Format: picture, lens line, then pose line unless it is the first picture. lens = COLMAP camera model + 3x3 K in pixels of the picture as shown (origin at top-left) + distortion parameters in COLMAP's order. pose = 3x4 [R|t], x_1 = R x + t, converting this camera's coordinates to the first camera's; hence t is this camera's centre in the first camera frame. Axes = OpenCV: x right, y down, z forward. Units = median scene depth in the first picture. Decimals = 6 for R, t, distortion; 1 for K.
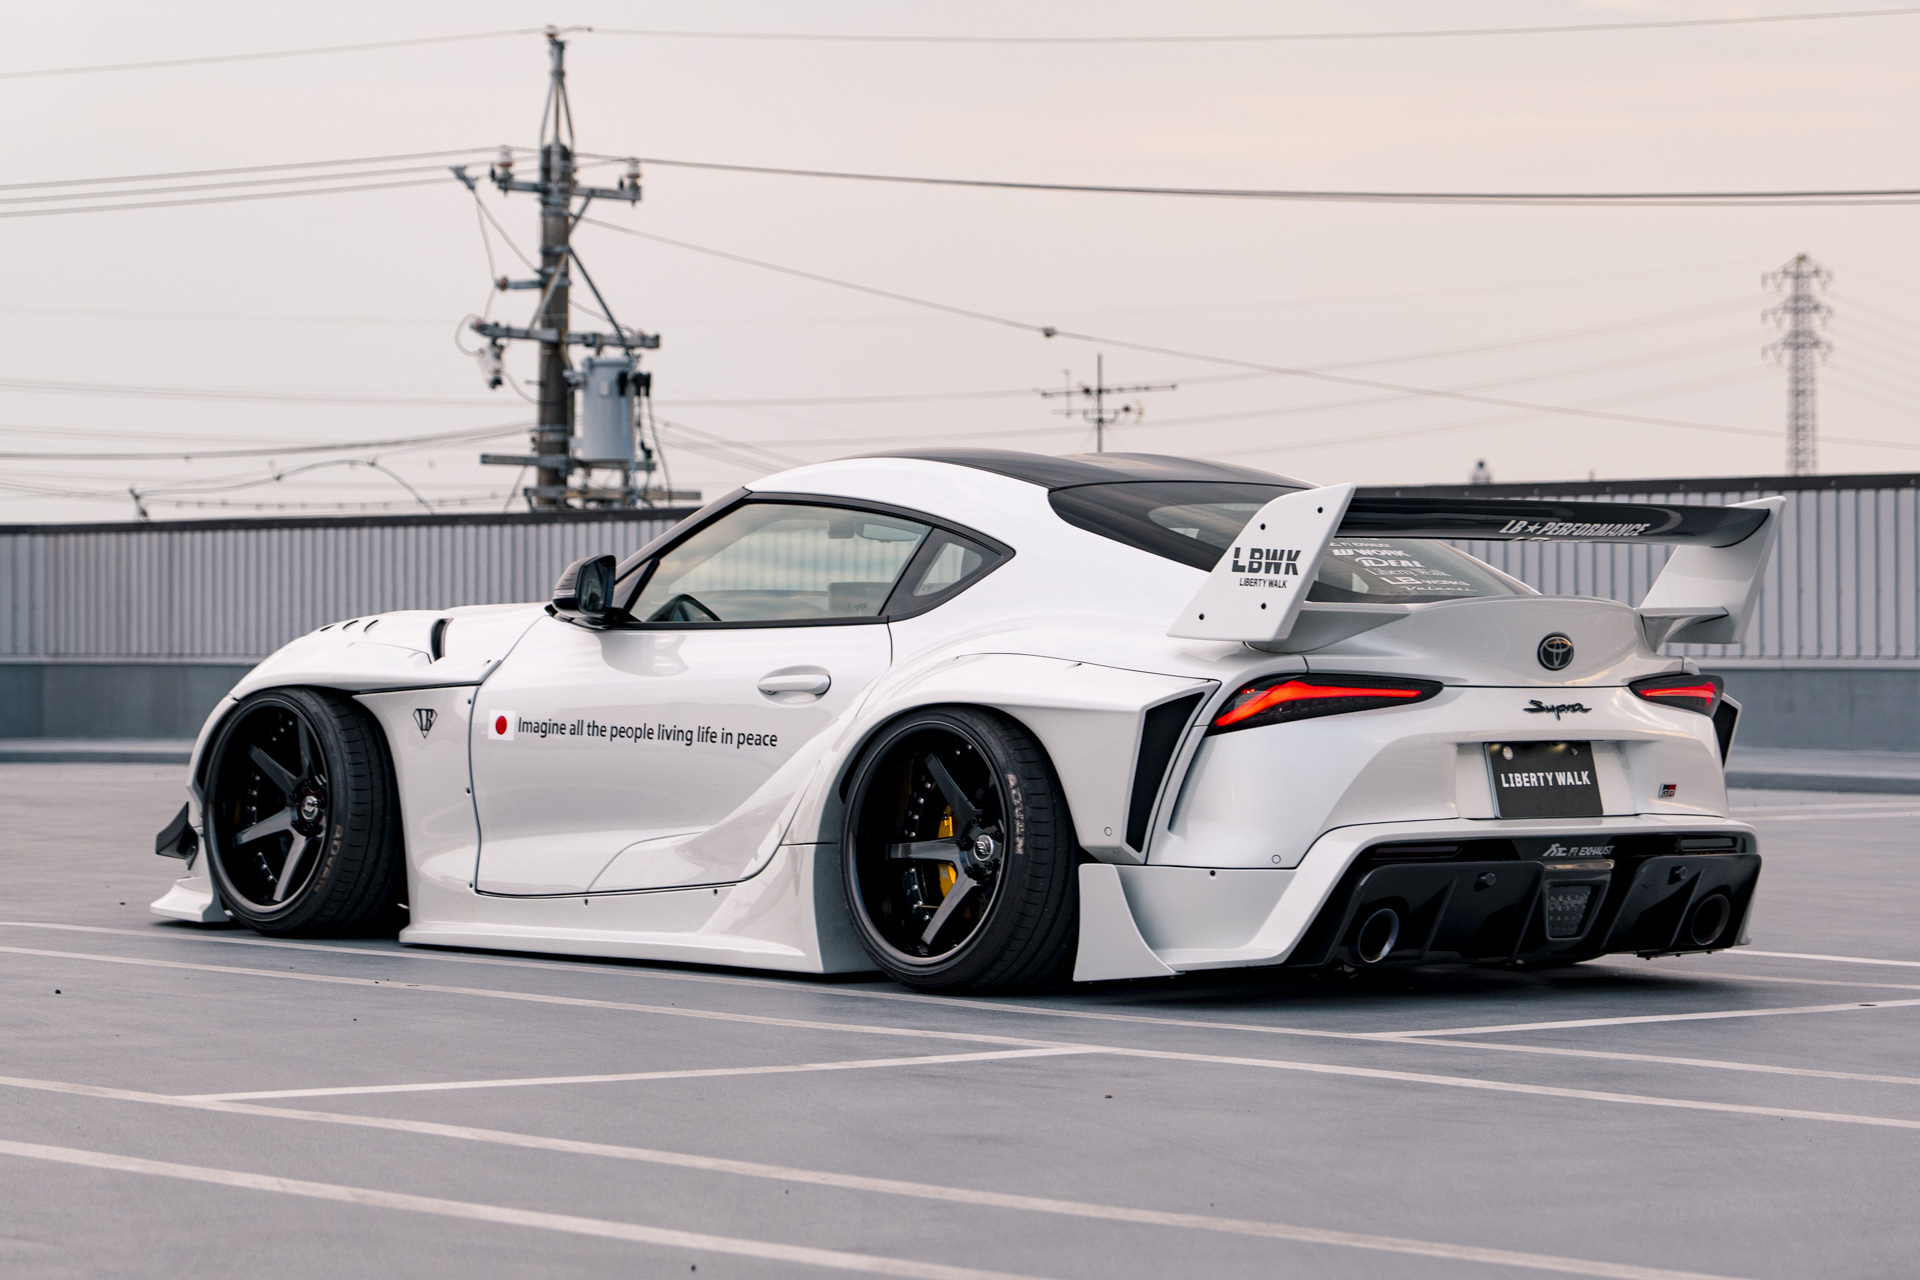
lens RADIAL K [[6189.0, 0, 958.5], [0, 6189.0, 630.4], [0, 0, 1]] dist [-0.004986, 0.000000]
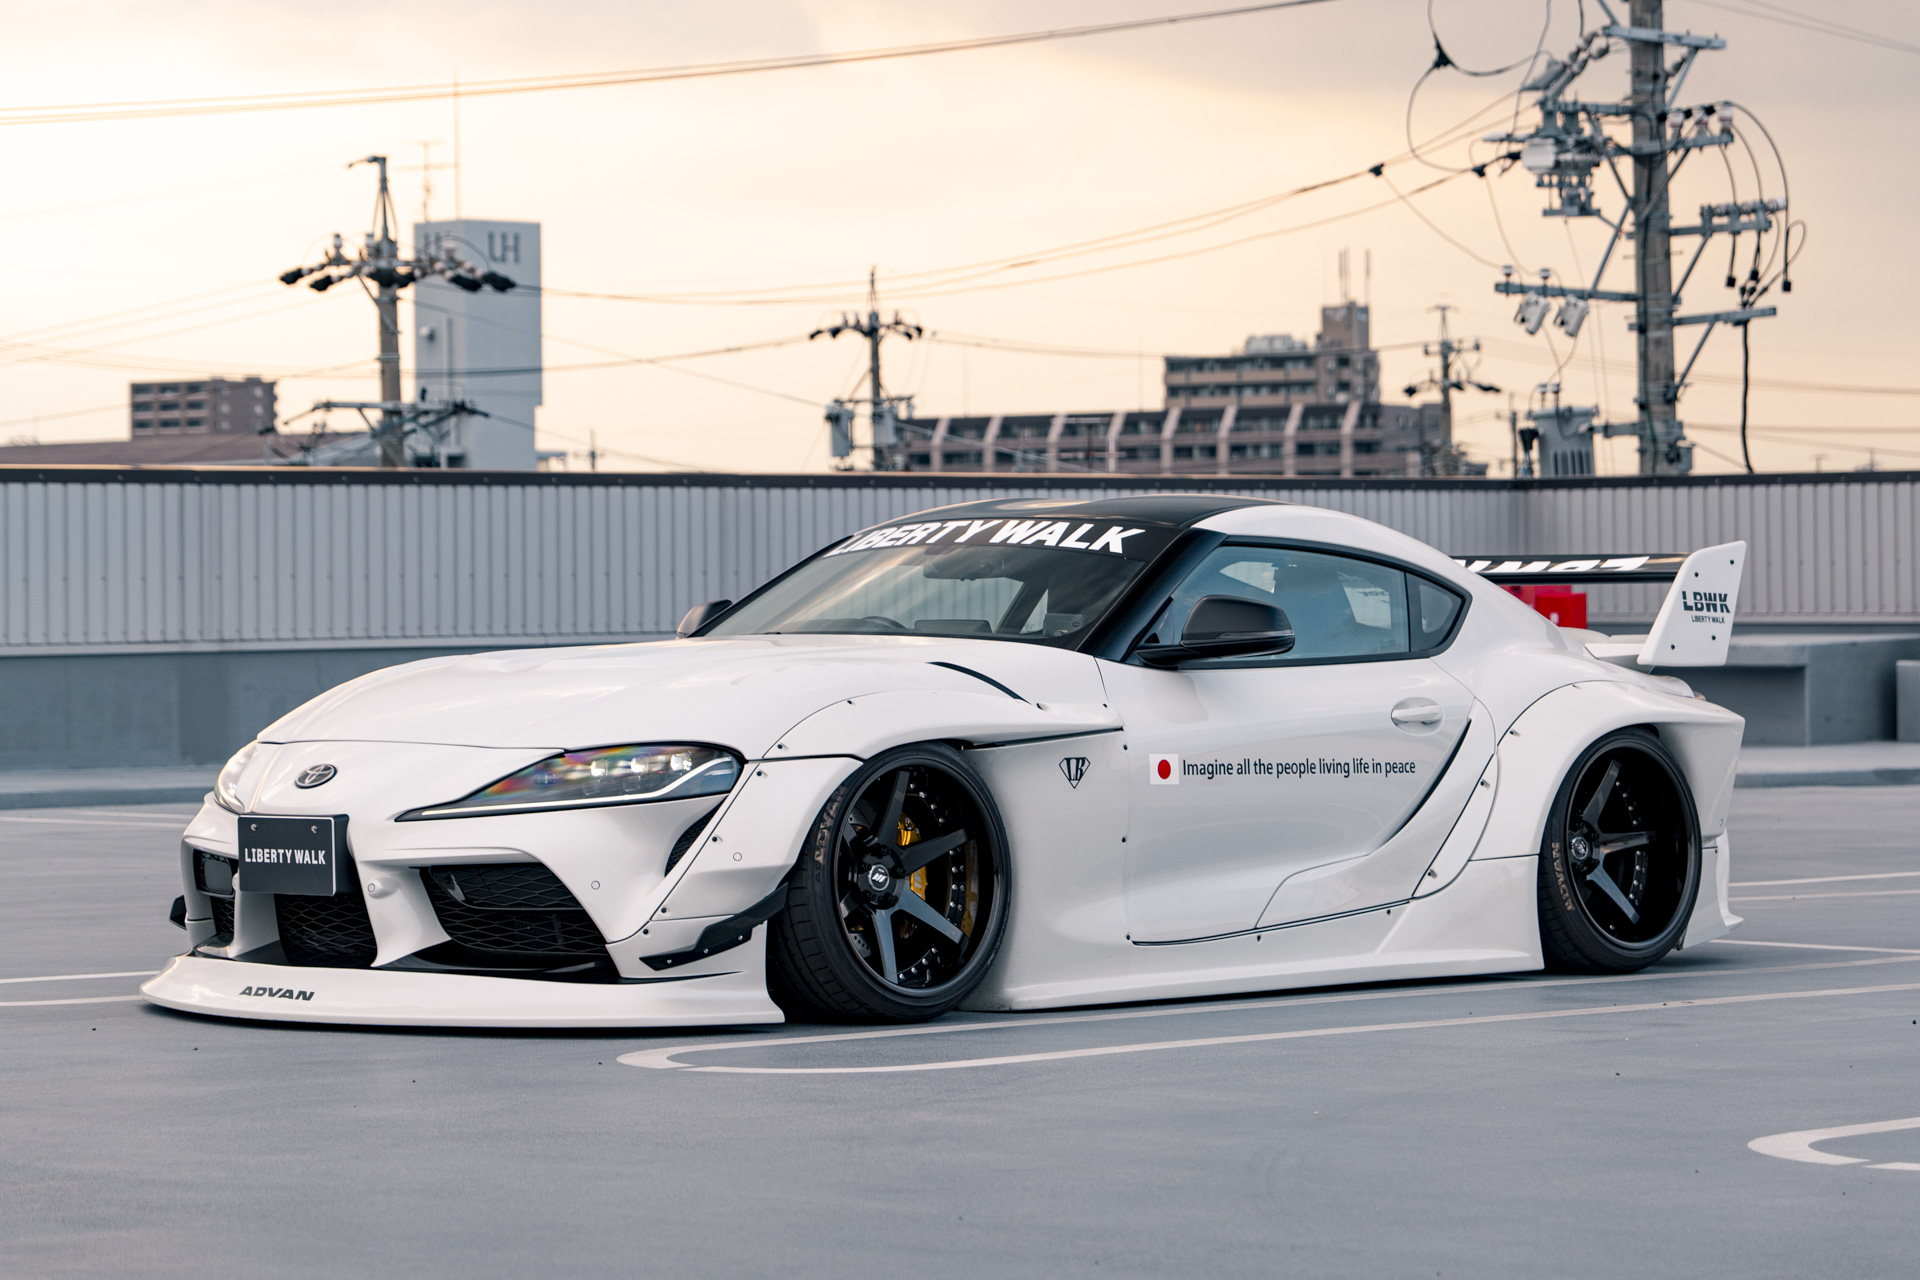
lens RADIAL K [[5374.3, 0, 962.0], [0, 5374.3, 635.7], [0, 0, 1]] dist [-0.111654, 0.000000]
pose [[-0.063199, -0.010468, 0.997946, -1.007035], [0.005980, 0.999923, 0.010868, -0.016702], [-0.997983, 0.006654, -0.063132, 1.189560]]
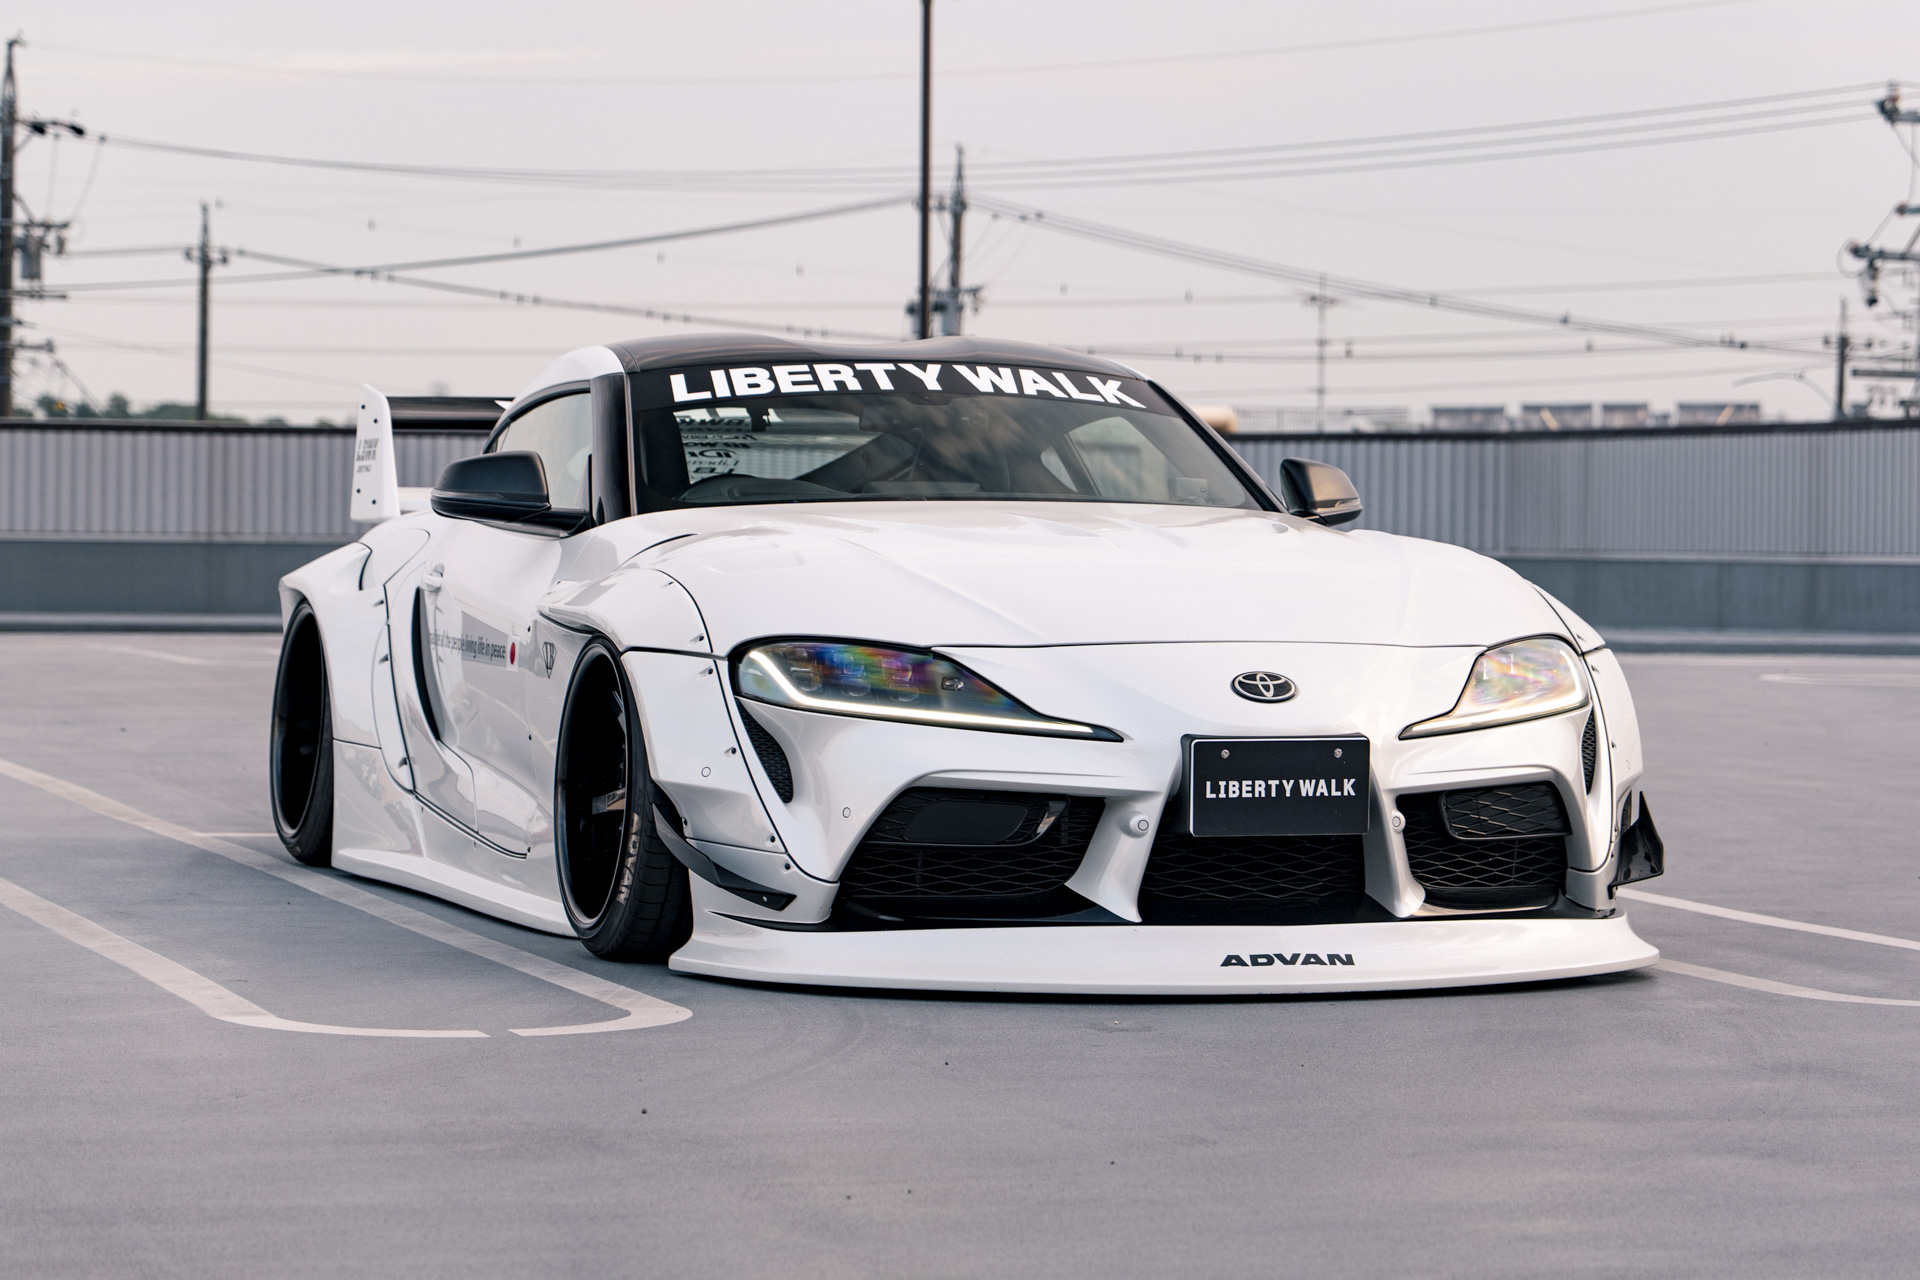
lens RADIAL K [[6189.0, 0, 966.4], [0, 6189.0, 640.4], [0, 0, 1]] dist [-0.004986, 0.000000]
pose [[-0.917121, -0.033744, 0.397178, -0.405514], [-0.019058, 0.998983, 0.040866, -0.023476], [-0.398153, 0.029909, -0.916831, 2.006828]]
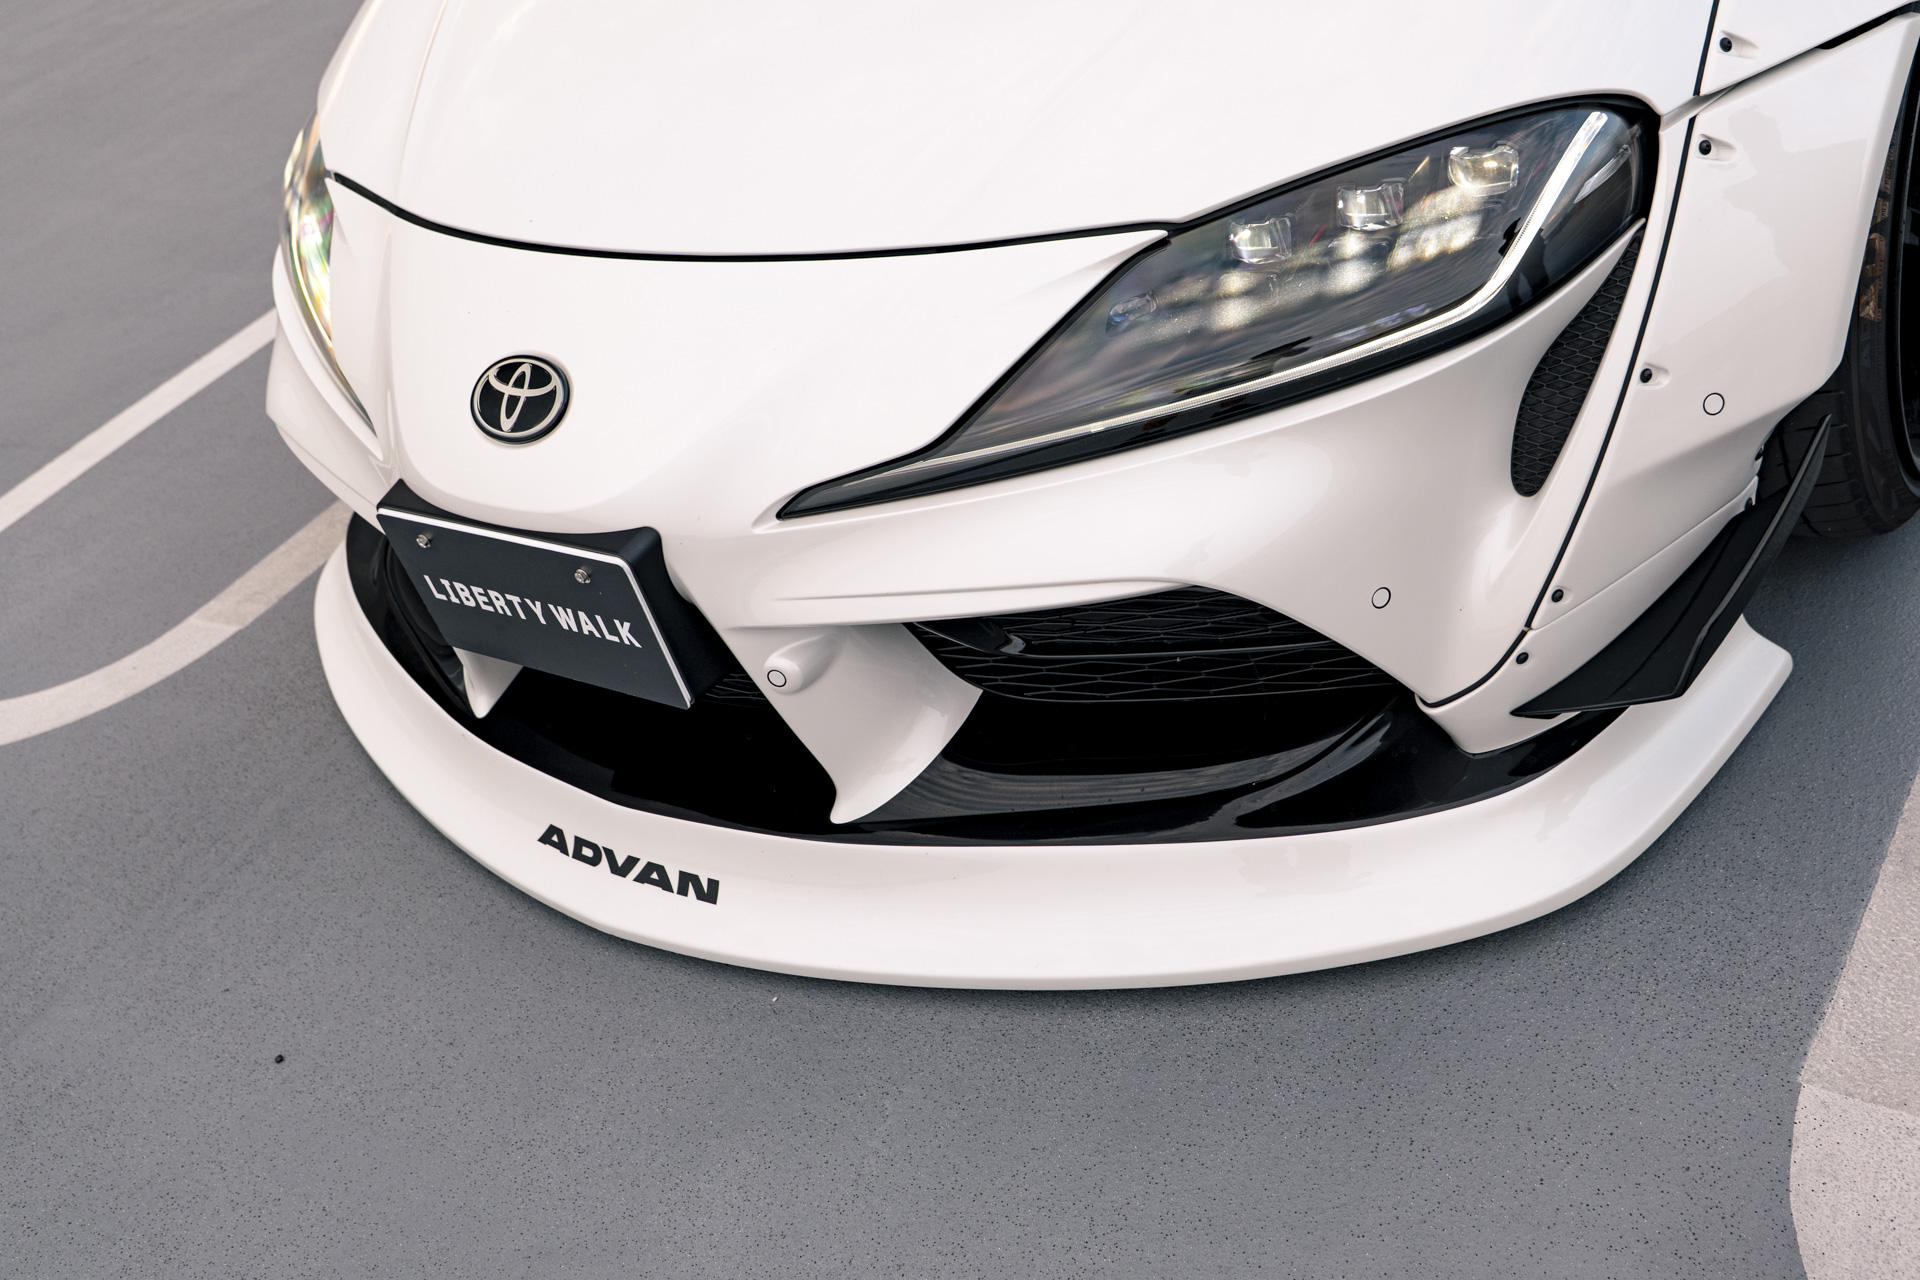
lens RADIAL K [[1901.5, 0, 959.3], [0, 1901.5, 622.9], [0, 0, 1]] dist [-0.014325, 0.000000]
pose [[-0.244018, -0.543714, 0.803013, -0.233511], [0.245167, 0.766559, 0.593532, -0.041071], [-0.938269, 0.341704, -0.053754, 1.224729]]
